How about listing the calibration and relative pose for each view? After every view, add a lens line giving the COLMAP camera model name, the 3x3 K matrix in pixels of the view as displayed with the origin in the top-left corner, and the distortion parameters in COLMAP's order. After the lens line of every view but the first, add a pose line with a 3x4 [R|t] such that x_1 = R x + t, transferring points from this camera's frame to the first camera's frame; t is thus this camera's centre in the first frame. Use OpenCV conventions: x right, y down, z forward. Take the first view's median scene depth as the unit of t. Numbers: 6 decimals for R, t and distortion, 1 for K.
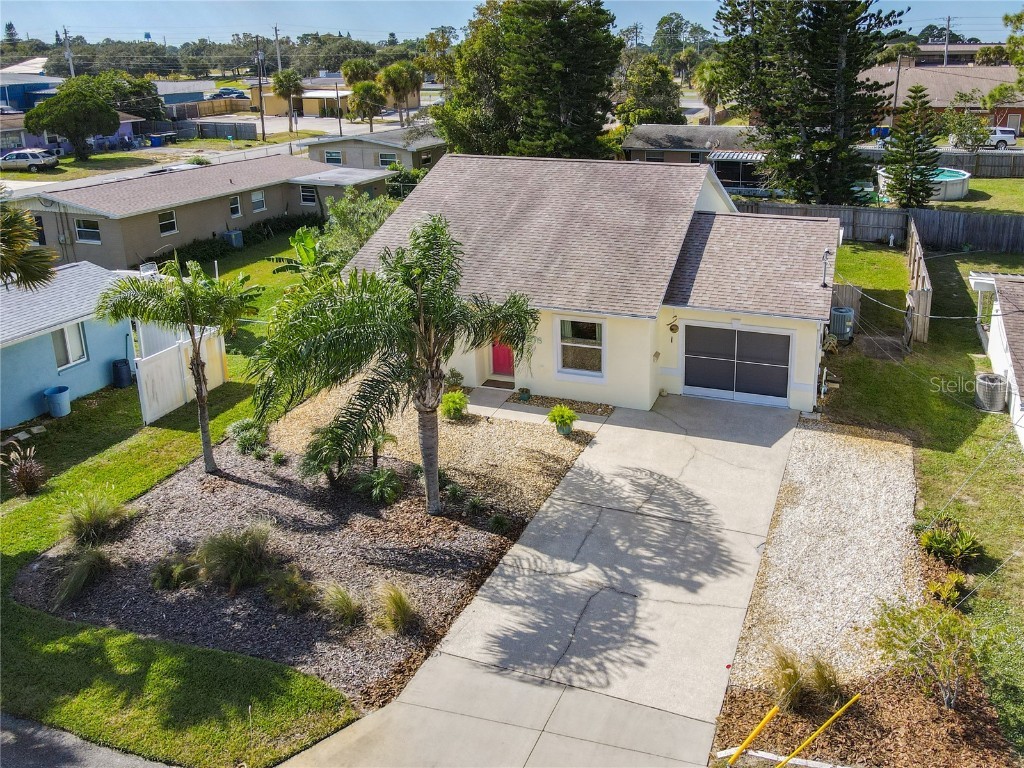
lens RADIAL K [[764.3, 0, 629.9], [0, 764.3, 383.3], [0, 0, 1]] dist [0.005454, 0.002448]
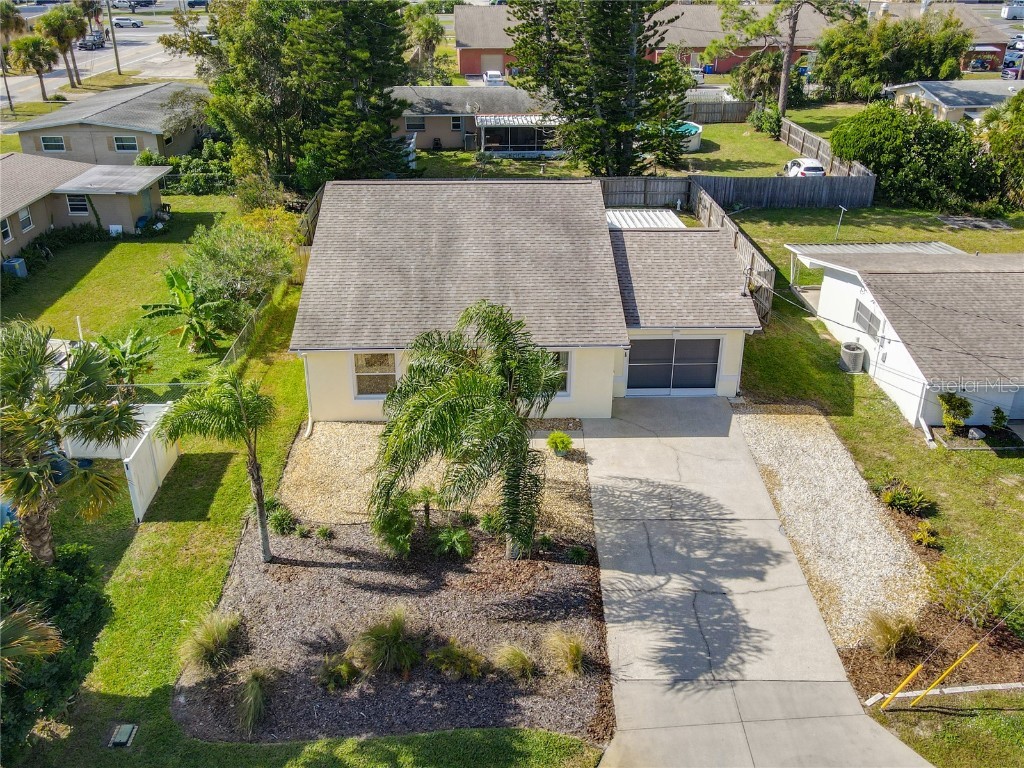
lens RADIAL K [[750.6, 0, 529.2], [0, 750.6, 382.3], [0, 0, 1]] dist [0.011356, 0.001837]
pose [[0.946681, -0.156111, 0.281824, -0.438667], [0.123786, 0.983864, 0.129183, -0.194662], [-0.297444, -0.087409, 0.950730, -0.035382]]
